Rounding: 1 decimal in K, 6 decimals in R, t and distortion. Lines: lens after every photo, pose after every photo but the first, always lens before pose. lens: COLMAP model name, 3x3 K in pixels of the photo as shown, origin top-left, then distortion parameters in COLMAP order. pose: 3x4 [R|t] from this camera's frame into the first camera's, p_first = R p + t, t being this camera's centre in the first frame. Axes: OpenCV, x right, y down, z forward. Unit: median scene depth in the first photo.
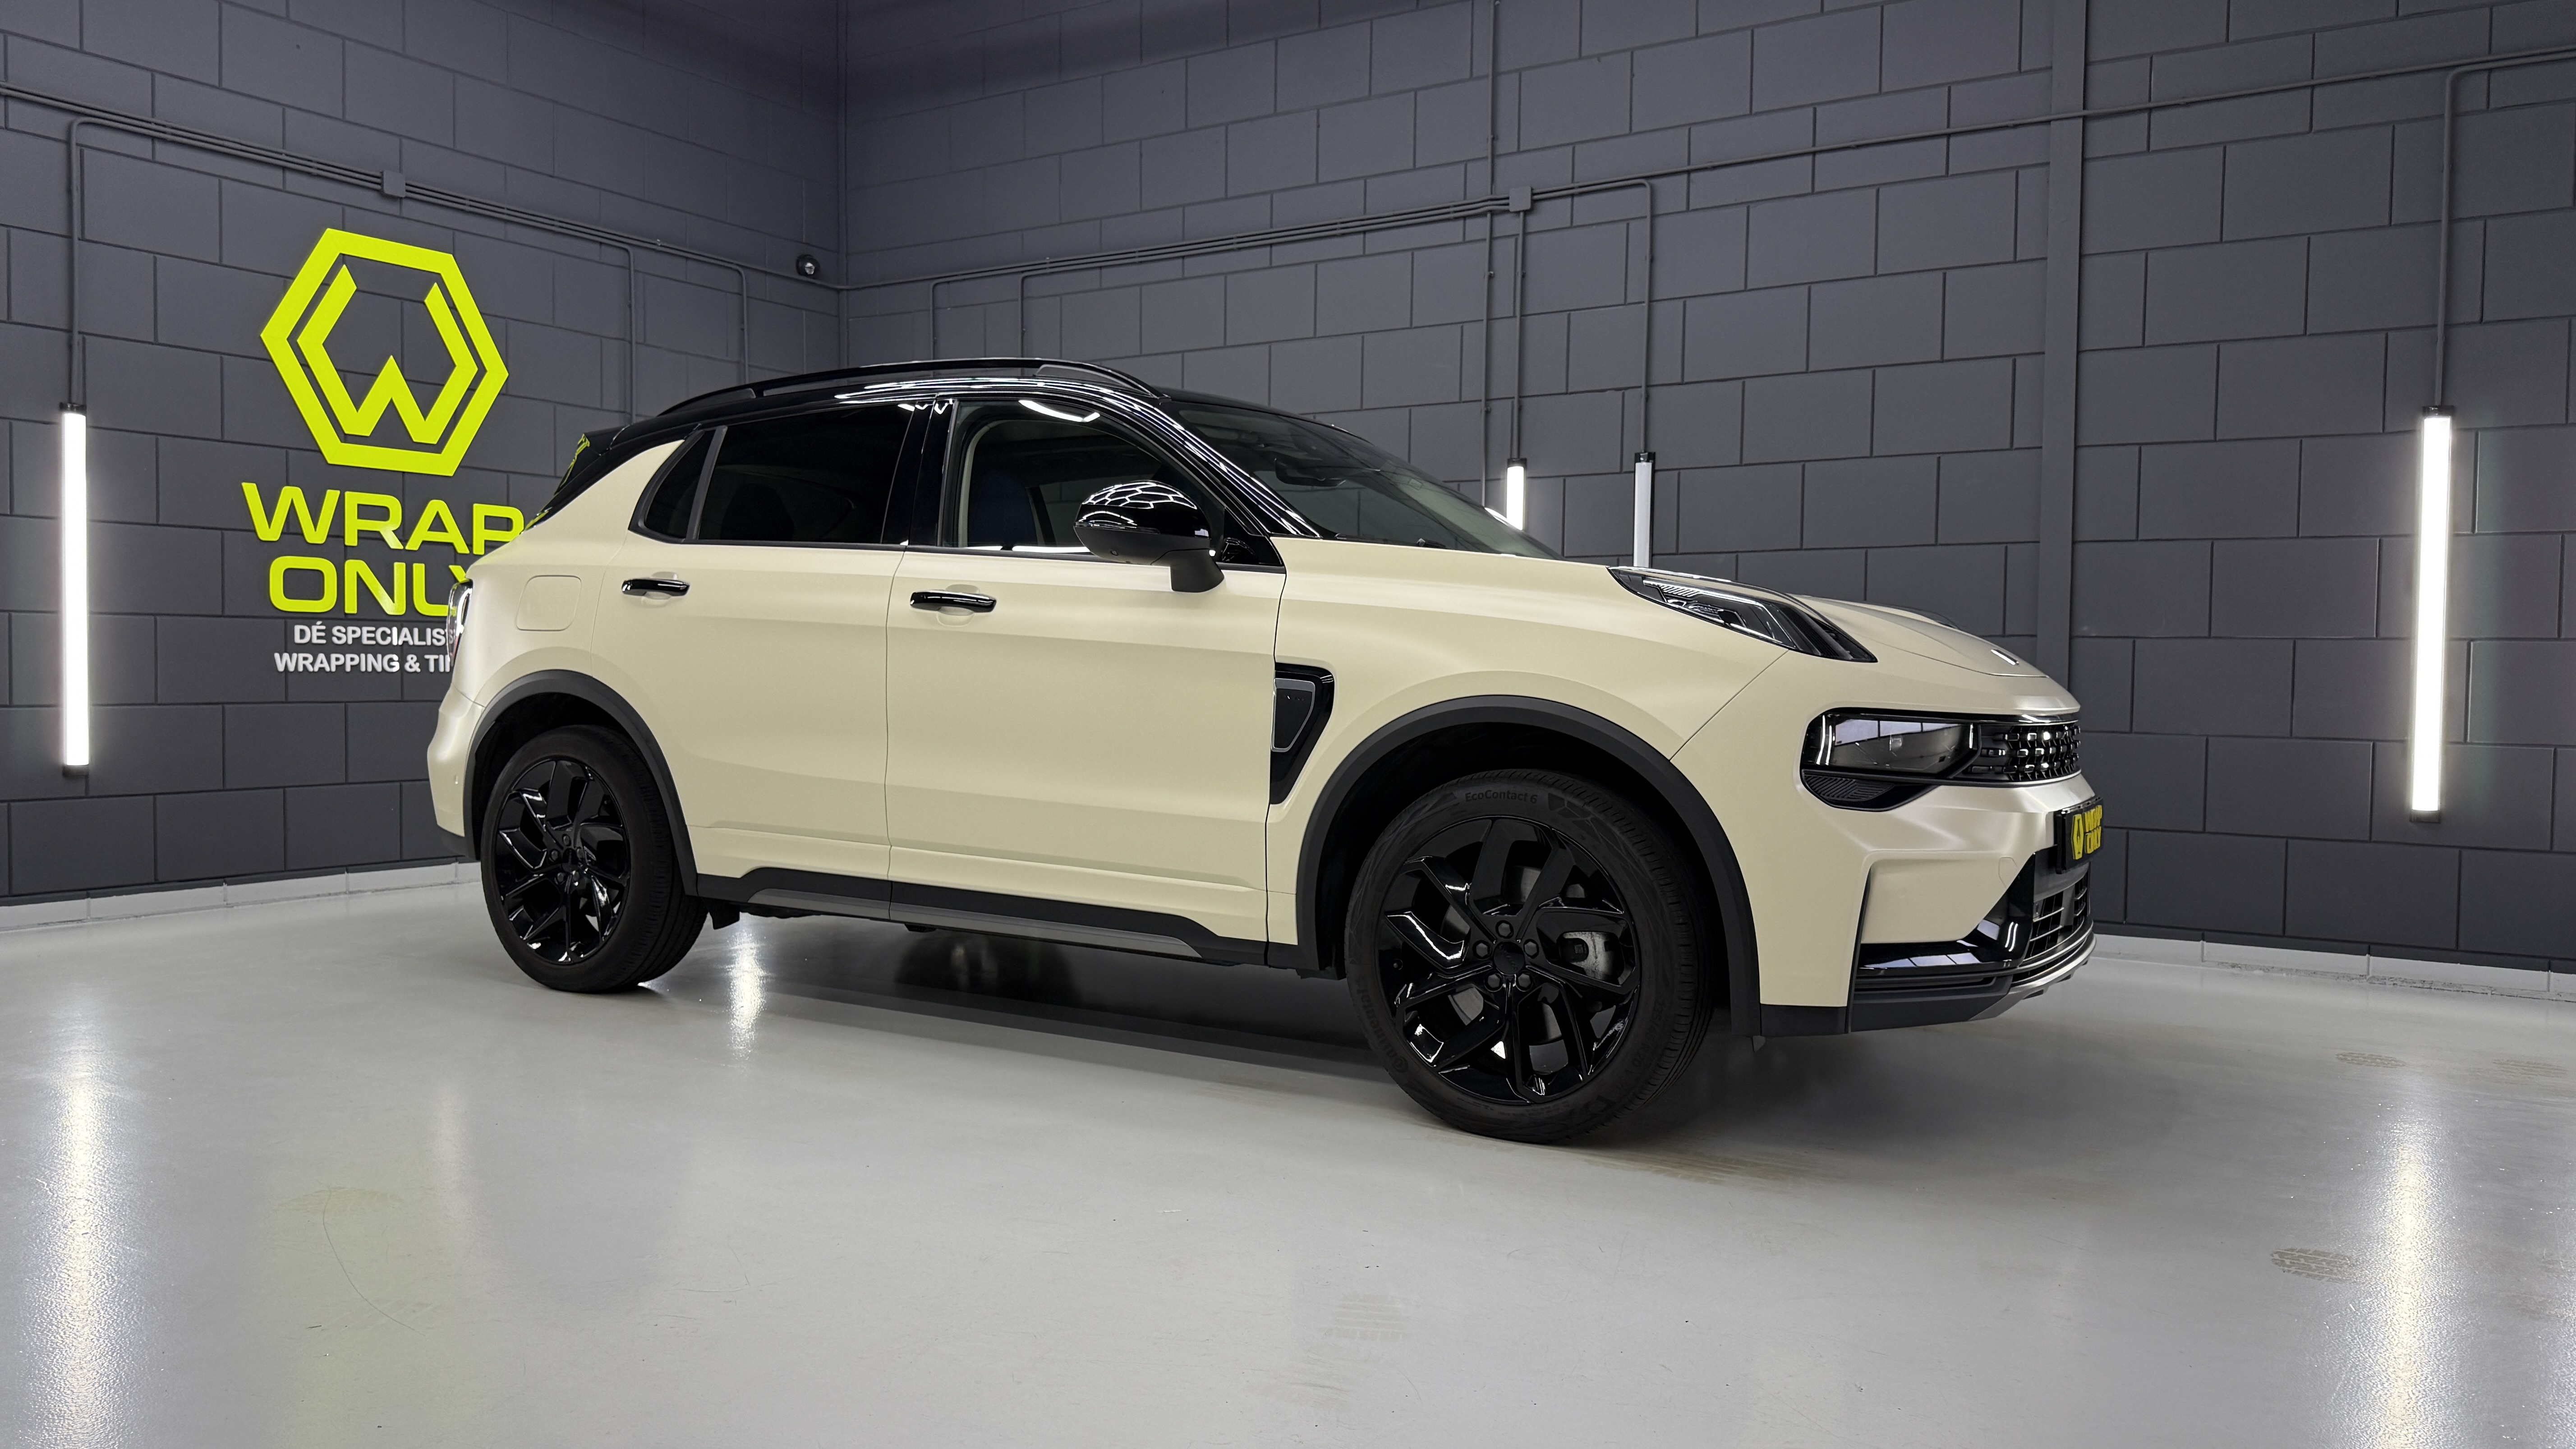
lens RADIAL K [[1833.1, 0, 1288.0], [0, 1833.1, 724.5], [0, 0, 1]] dist [0.110288, -0.103401]
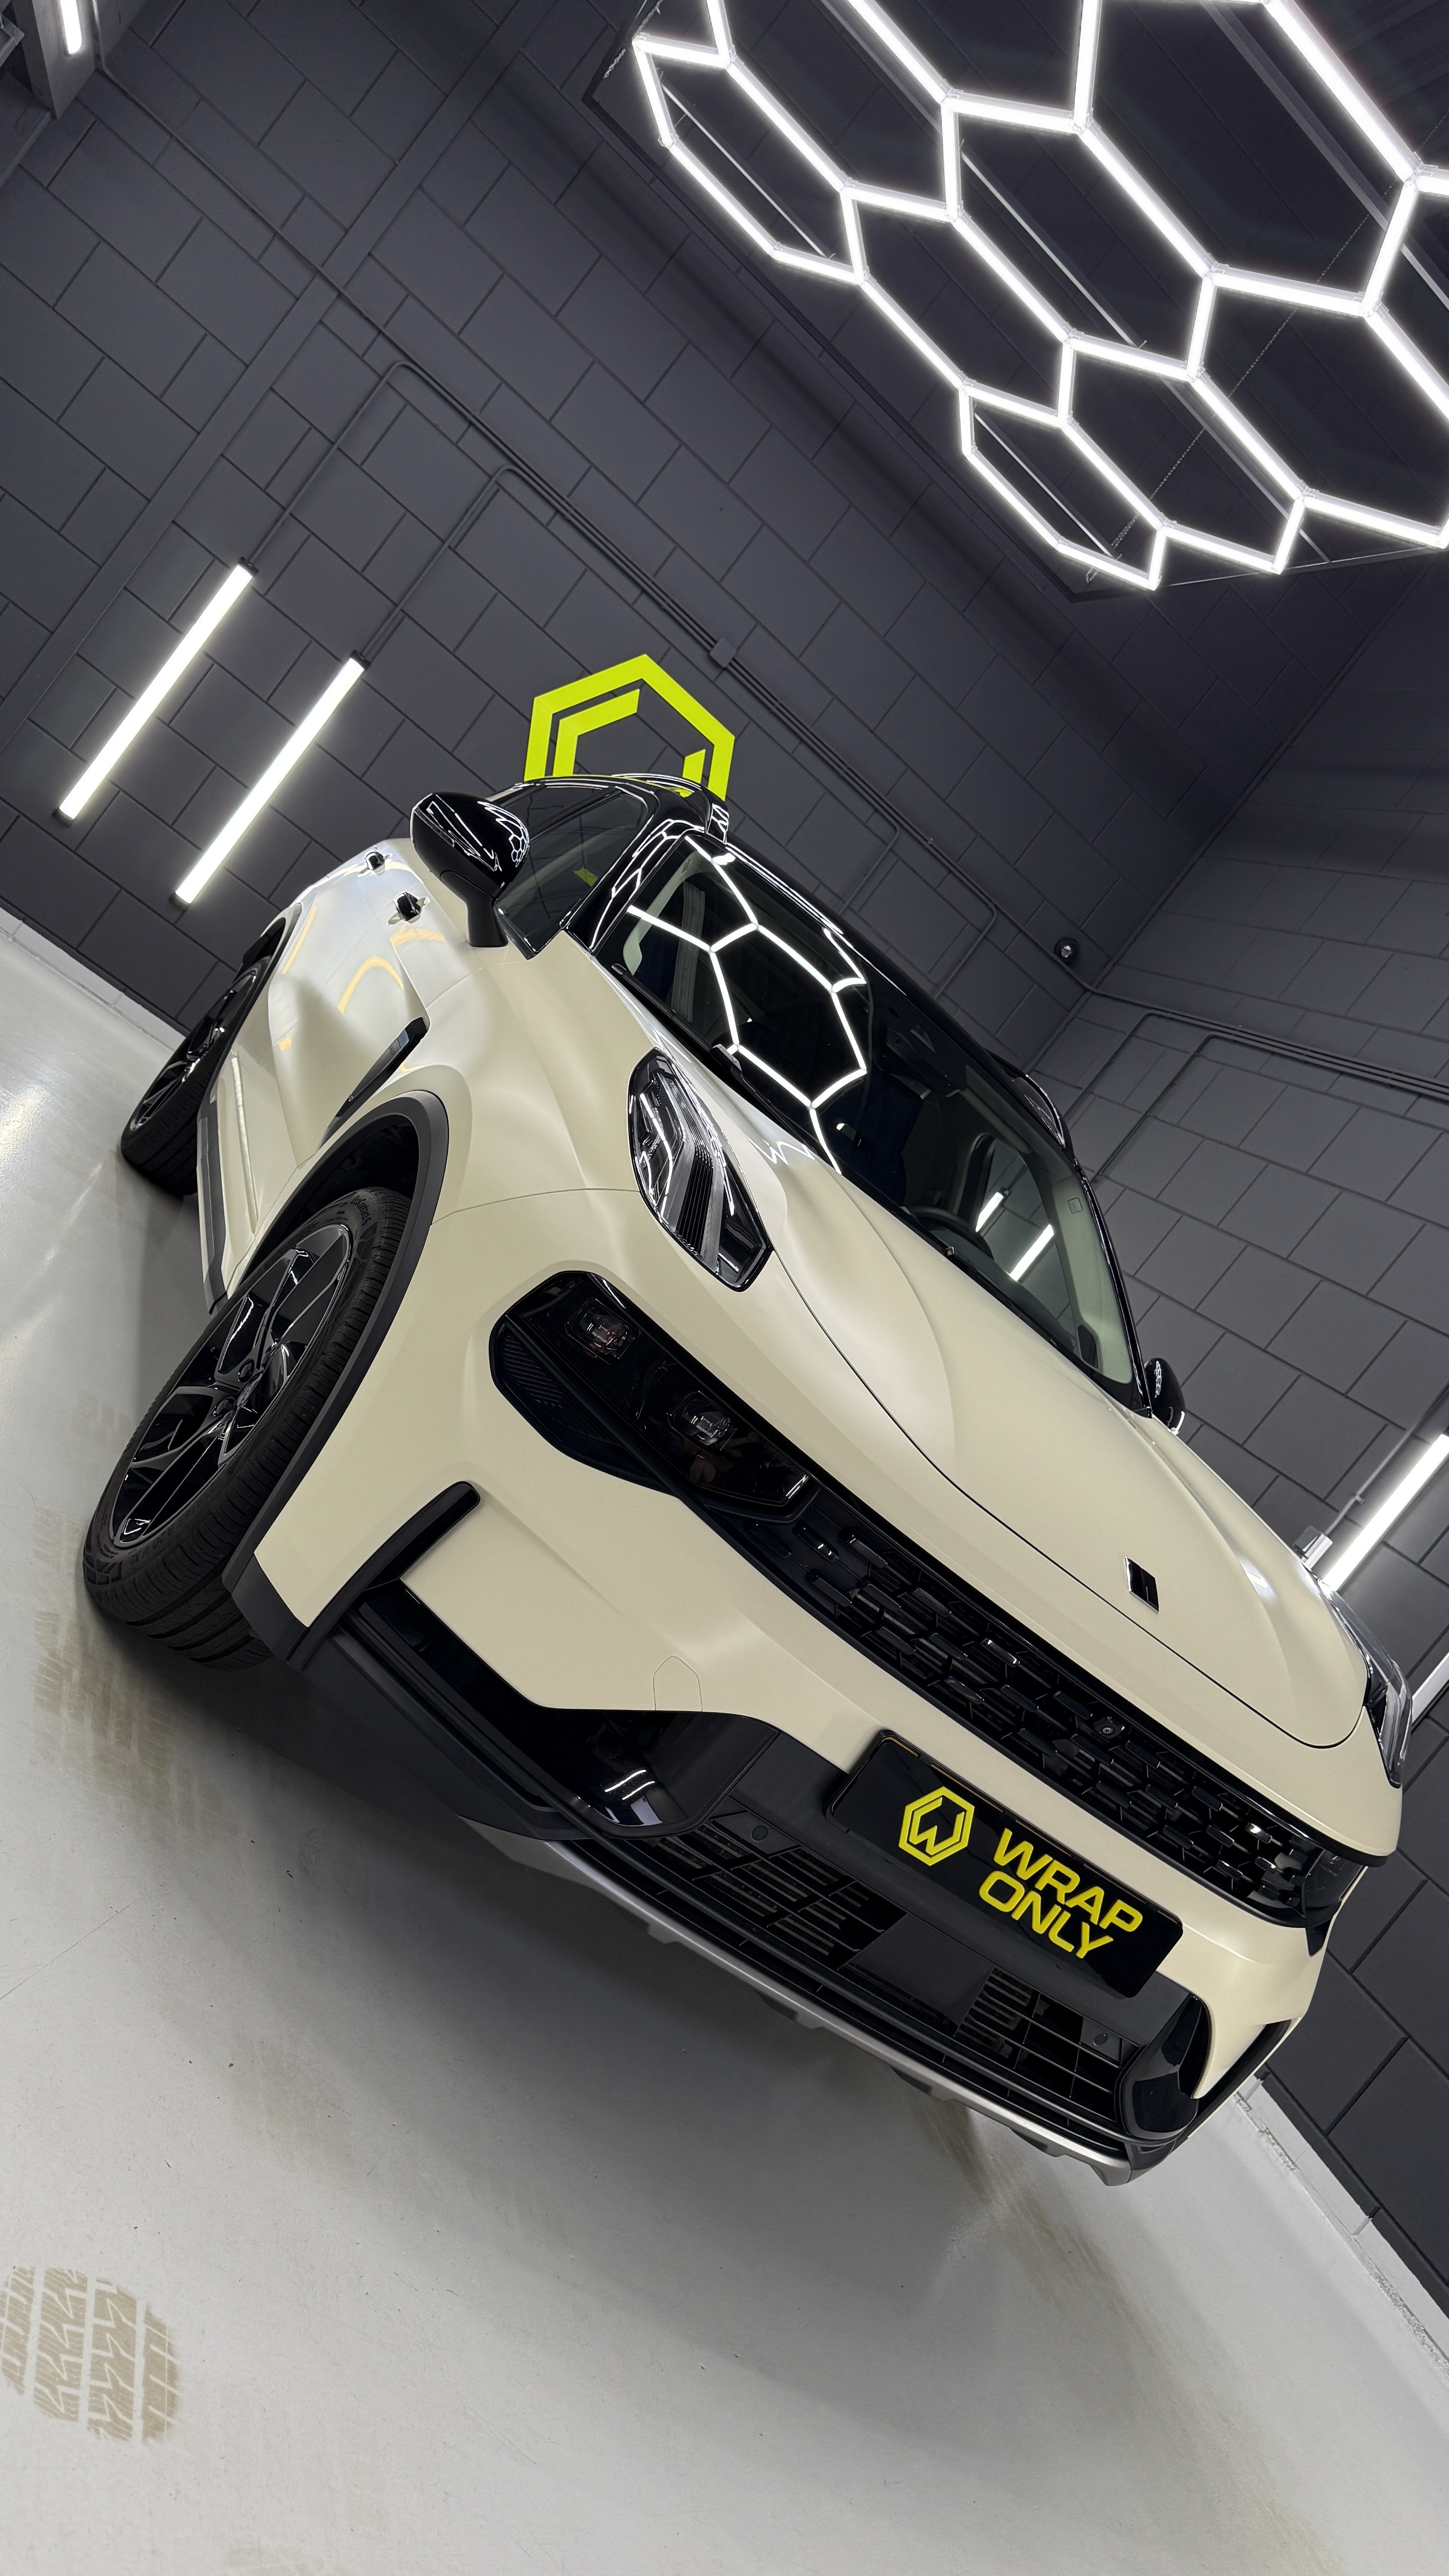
lens RADIAL K [[1796.0, 0, 721.9], [0, 1796.0, 1355.4], [0, 0, 1]] dist [0.095827, -0.203920]
pose [[0.634192, 0.538157, -0.555146, 0.457975], [-0.622478, 0.781270, 0.046251, -0.023026], [0.458609, 0.316235, 0.830466, 0.347989]]
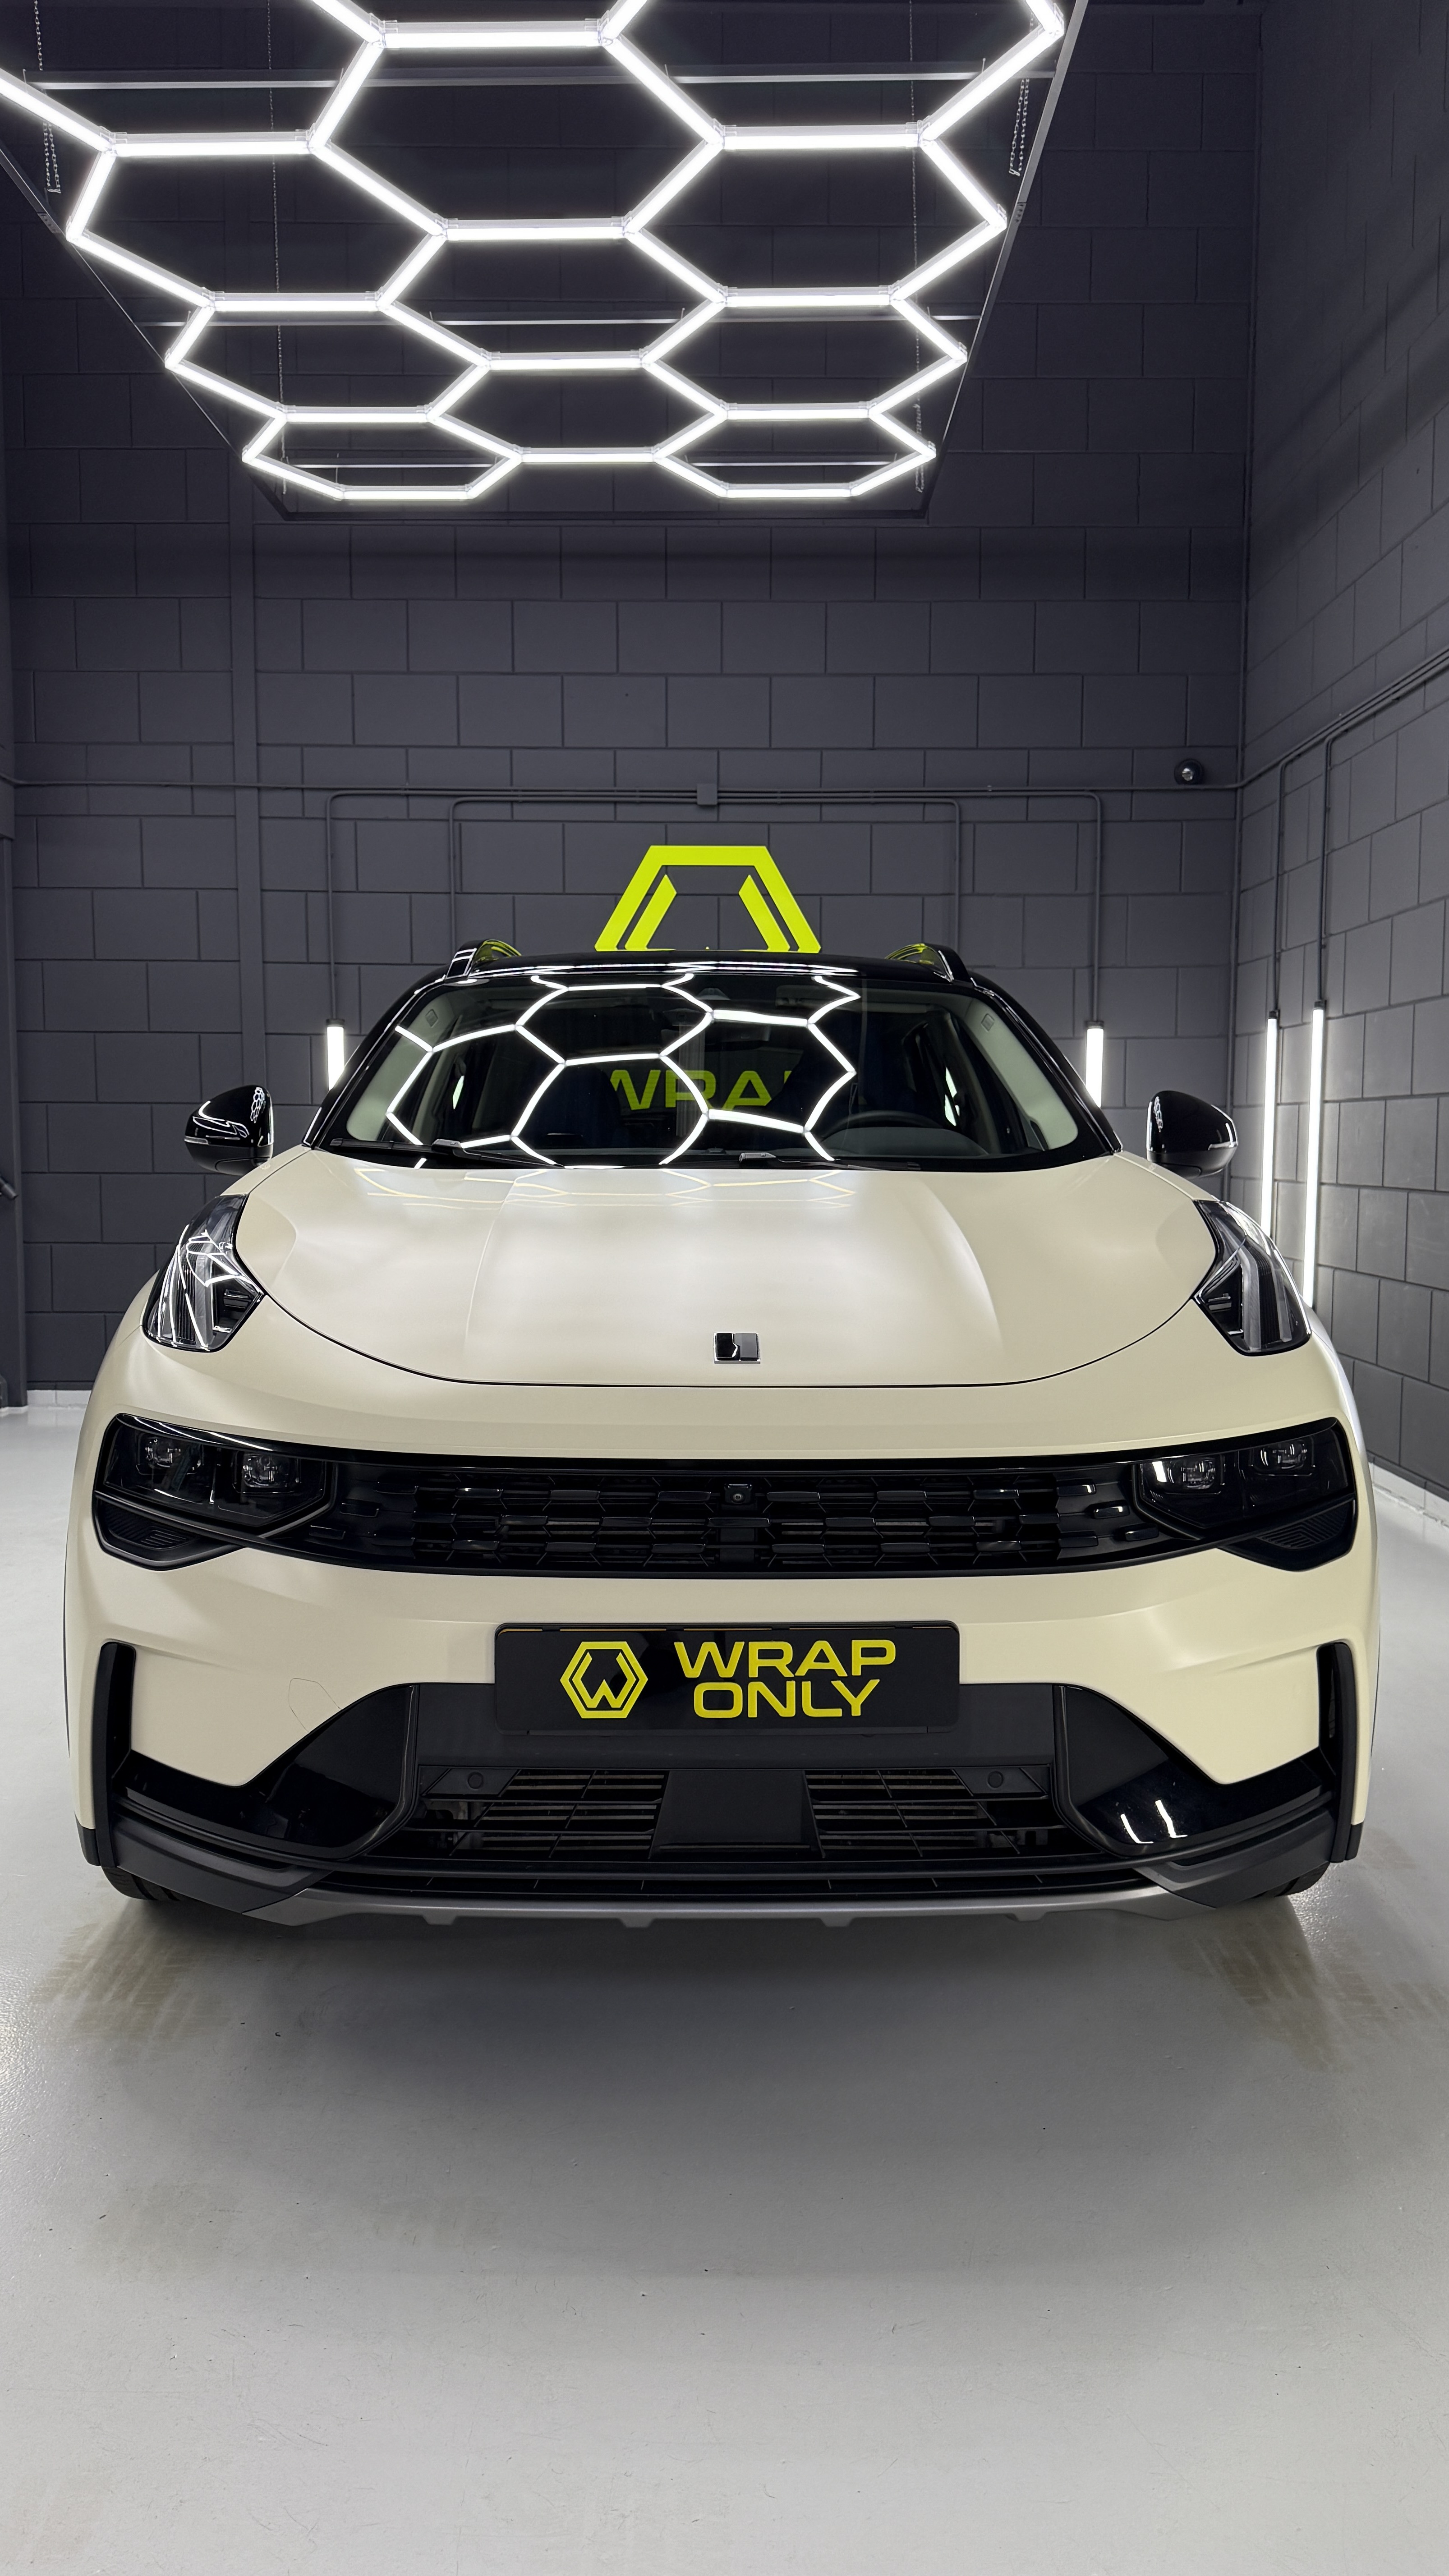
lens RADIAL K [[1833.1, 0, 724.5], [0, 1833.1, 1288.0], [0, 0, 1]] dist [0.110288, -0.103401]
pose [[0.555904, 0.050836, -0.829691, 0.659093], [-0.022656, 0.998684, 0.046010, -0.055839], [0.830938, -0.006780, 0.556324, 0.529748]]
